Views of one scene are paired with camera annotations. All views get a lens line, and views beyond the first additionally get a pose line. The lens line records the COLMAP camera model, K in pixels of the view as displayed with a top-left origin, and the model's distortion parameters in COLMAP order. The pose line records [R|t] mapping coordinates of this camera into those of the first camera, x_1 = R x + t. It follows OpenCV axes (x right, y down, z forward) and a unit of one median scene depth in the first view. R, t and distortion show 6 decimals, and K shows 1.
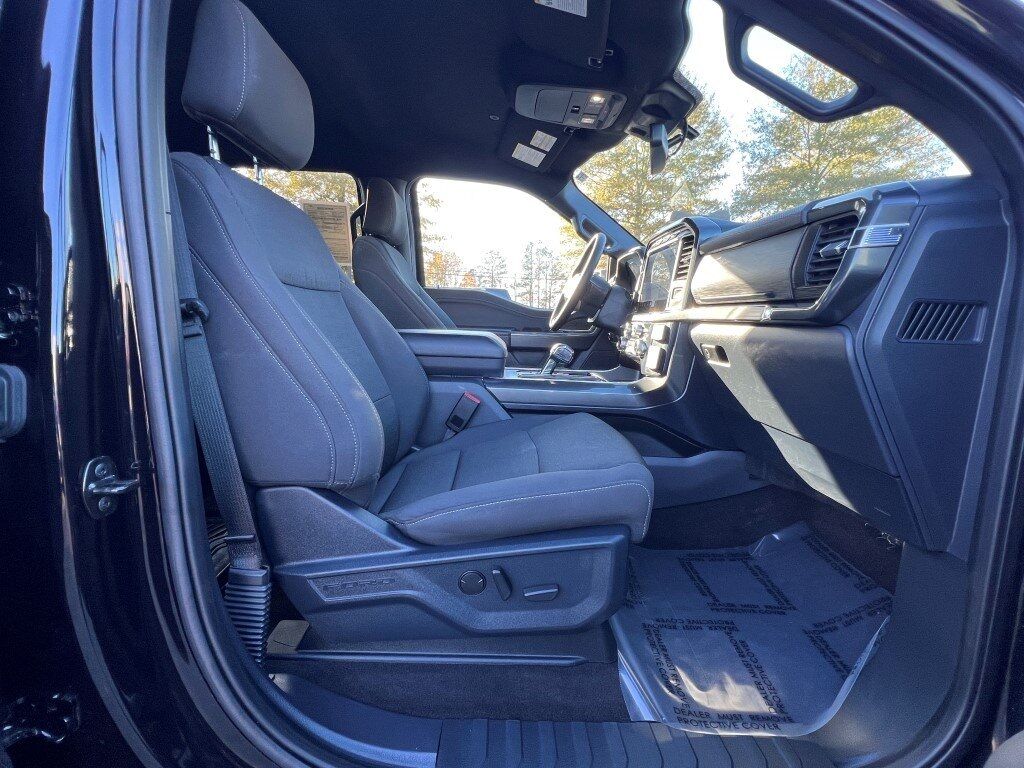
lens RADIAL K [[481.9, 0, 511.0], [0, 481.9, 386.9], [0, 0, 1]] dist [-0.001781, -0.000229]
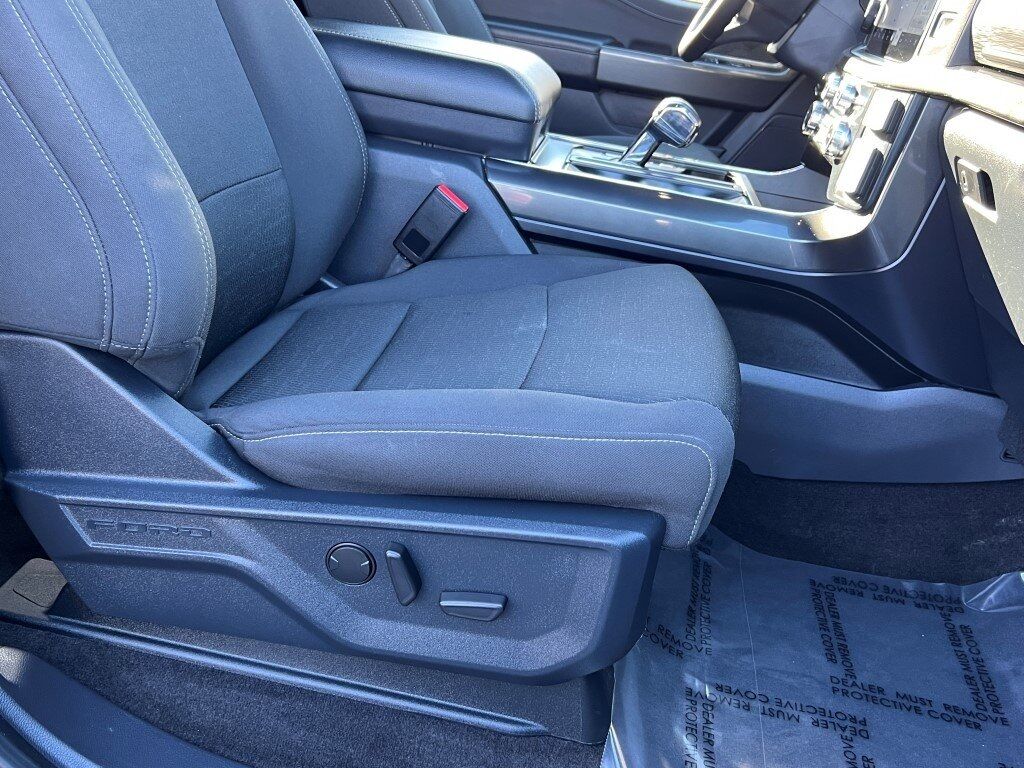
lens RADIAL K [[1017.6, 0, 511.7], [0, 1017.6, 385.1], [0, 0, 1]] dist [0.023889, 0.000000]
pose [[0.980687, 0.168672, -0.099010, 0.129427], [-0.139954, 0.958809, 0.247179, -0.068335], [0.136624, -0.228549, 0.963898, -0.021708]]
